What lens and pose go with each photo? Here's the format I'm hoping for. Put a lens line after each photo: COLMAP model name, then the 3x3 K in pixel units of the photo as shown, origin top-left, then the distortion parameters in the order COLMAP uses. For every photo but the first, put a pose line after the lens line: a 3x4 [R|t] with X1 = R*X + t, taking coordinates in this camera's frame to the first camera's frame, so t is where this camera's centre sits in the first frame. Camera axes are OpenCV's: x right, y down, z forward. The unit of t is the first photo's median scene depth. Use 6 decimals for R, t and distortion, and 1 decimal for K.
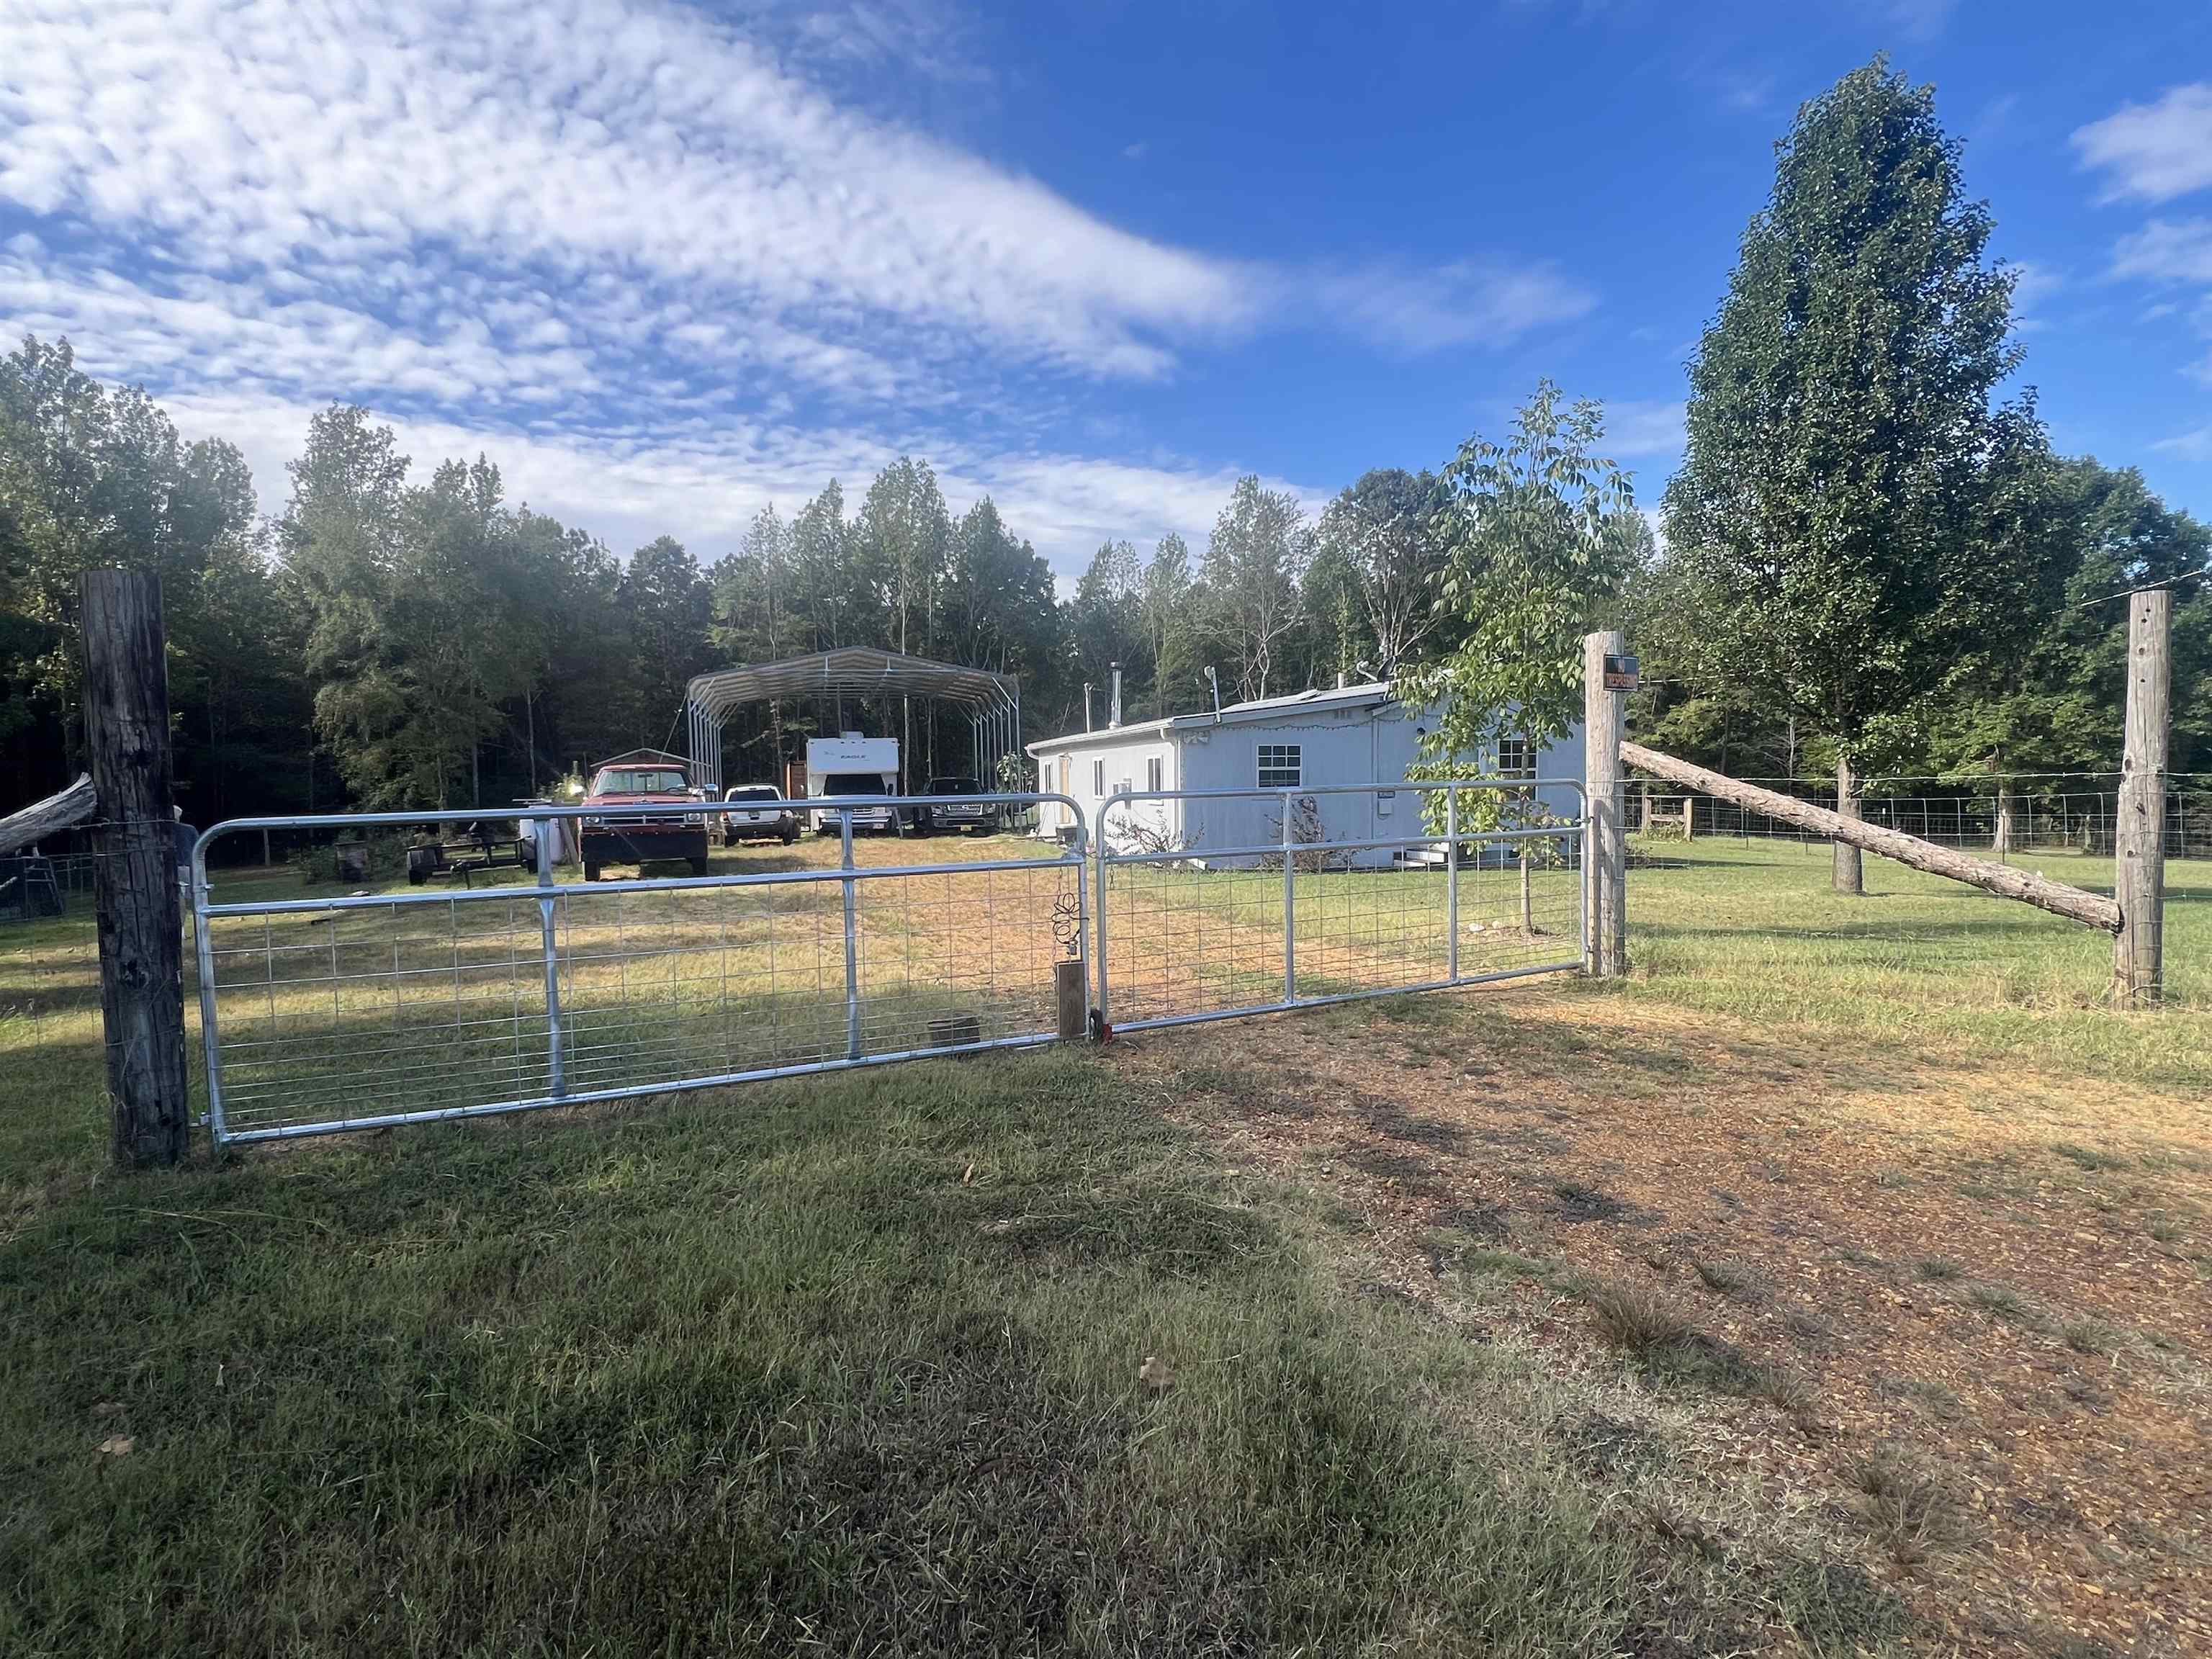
lens RADIAL K [[1109.2, 0, 1106.0], [0, 1109.2, 829.5], [0, 0, 1]] dist [0.004719, 0.000821]
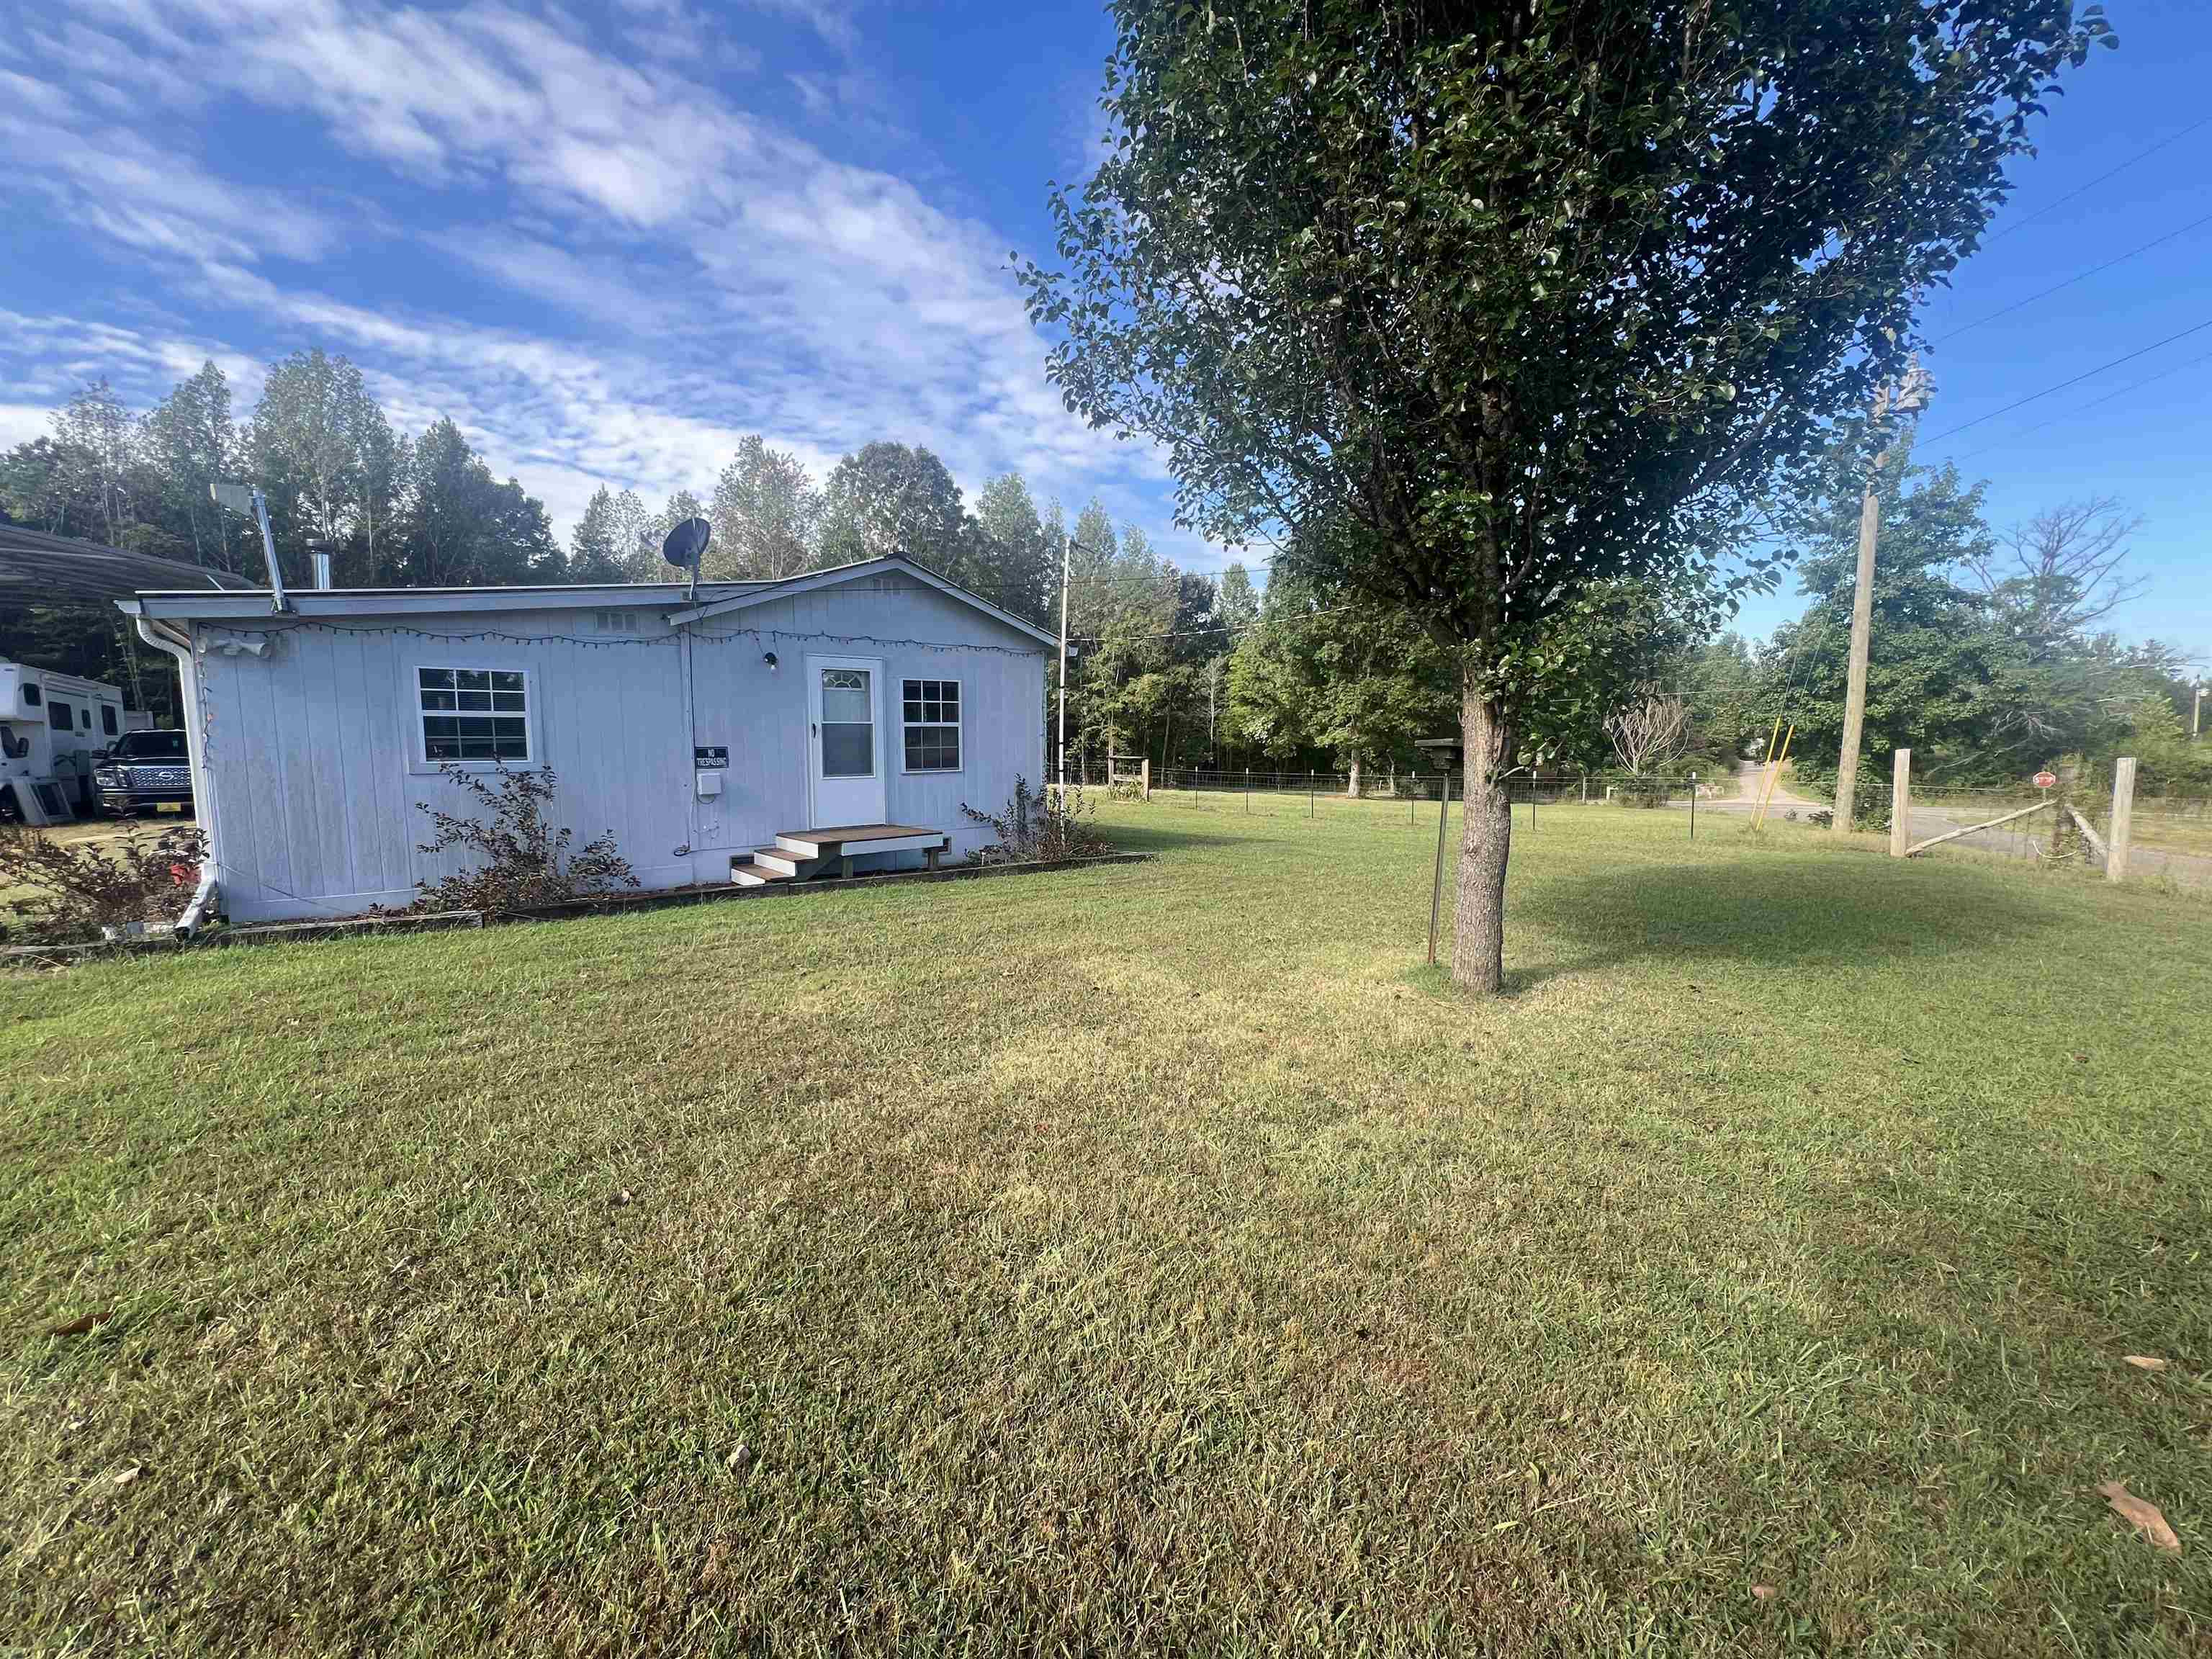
lens RADIAL K [[889.4, 0, 1098.9], [0, 889.4, 826.1], [0, 0, 1]] dist [-0.000696, 0.000414]
pose [[0.906717, -0.032234, 0.420507, 0.073813], [0.009910, 0.998428, 0.055166, -0.006558], [-0.421624, -0.045853, 0.905611, 0.145491]]
